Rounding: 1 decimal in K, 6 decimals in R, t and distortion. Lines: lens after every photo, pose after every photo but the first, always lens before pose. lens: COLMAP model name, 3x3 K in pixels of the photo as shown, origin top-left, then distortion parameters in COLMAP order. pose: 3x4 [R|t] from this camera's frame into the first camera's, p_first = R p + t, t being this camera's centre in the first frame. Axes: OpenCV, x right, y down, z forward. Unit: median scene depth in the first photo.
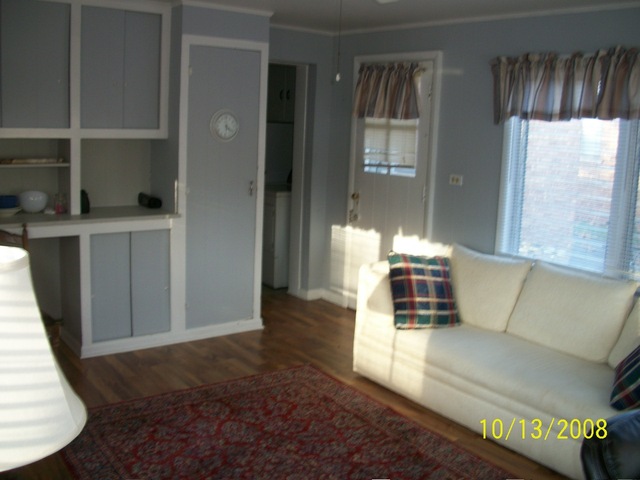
lens RADIAL K [[657.8, 0, 320.0], [0, 657.8, 240.0], [0, 0, 1]] dist [-0.221849, 0.151277]
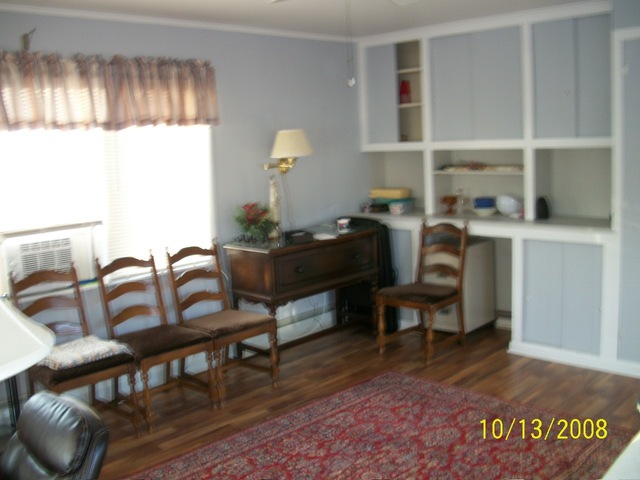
lens RADIAL K [[657.8, 0, 320.0], [0, 657.8, 240.0], [0, 0, 1]] dist [-0.221849, 0.151277]
pose [[0.148646, 0.095398, -0.984278, 0.652116], [-0.122608, 0.989434, 0.077381, -0.048370], [0.981260, 0.109178, 0.158772, 0.508510]]
